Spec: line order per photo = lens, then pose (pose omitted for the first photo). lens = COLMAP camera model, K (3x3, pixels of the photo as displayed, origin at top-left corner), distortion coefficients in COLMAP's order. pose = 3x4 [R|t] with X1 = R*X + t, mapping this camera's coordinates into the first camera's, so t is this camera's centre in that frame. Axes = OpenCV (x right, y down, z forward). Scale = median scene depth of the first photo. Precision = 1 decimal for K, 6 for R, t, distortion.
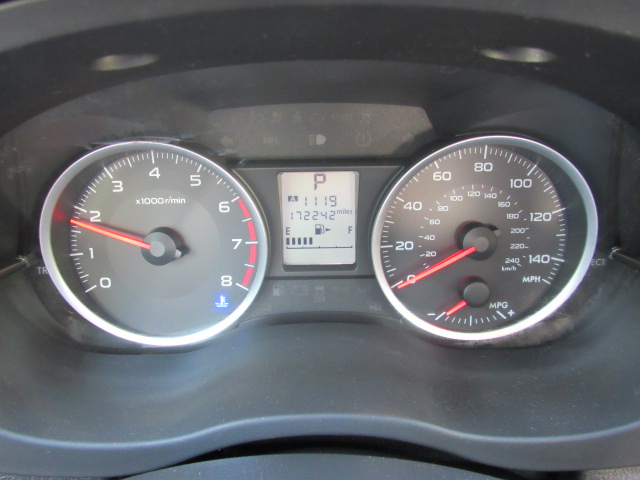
lens RADIAL K [[600.5, 0, 316.8], [0, 600.5, 239.2], [0, 0, 1]] dist [-0.074760, 0.000000]
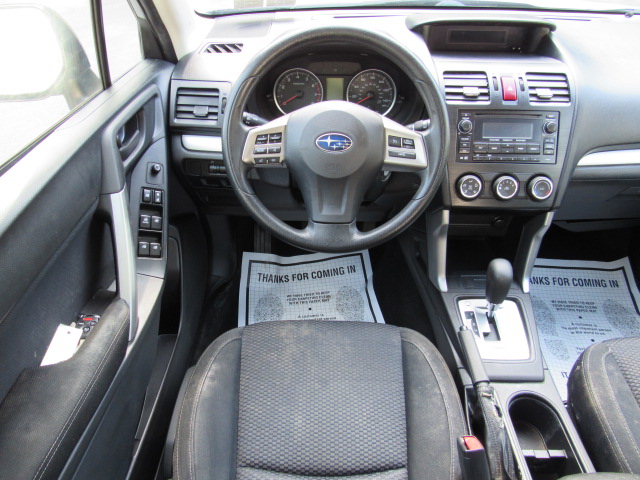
lens RADIAL K [[460.2, 0, 320.6], [0, 460.2, 242.0], [0, 0, 1]] dist [-0.023526, 0.019944]
pose [[0.999511, 0.030490, -0.006964, -0.042267], [-0.028678, 0.982337, 0.184909, 0.445657], [0.012478, -0.184619, 0.982731, -2.501891]]
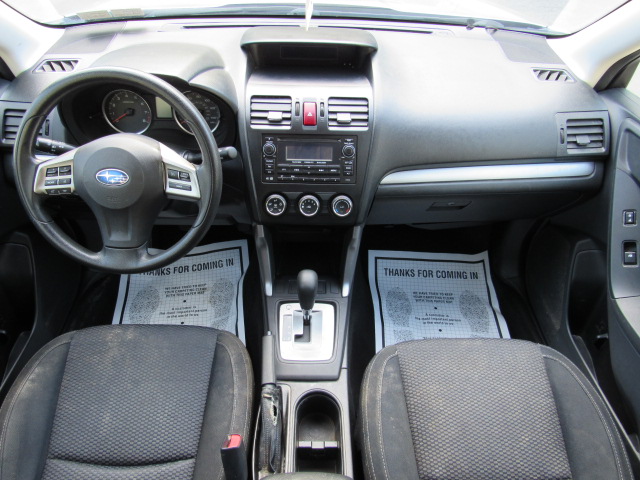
lens RADIAL K [[460.2, 0, 326.9], [0, 460.2, 239.9], [0, 0, 1]] dist [-0.023526, 0.019944]
pose [[0.999331, 0.030274, 0.020499, 1.223355], [-0.034647, 0.963190, 0.266578, -0.034414], [-0.011674, -0.267110, 0.963595, -2.695205]]
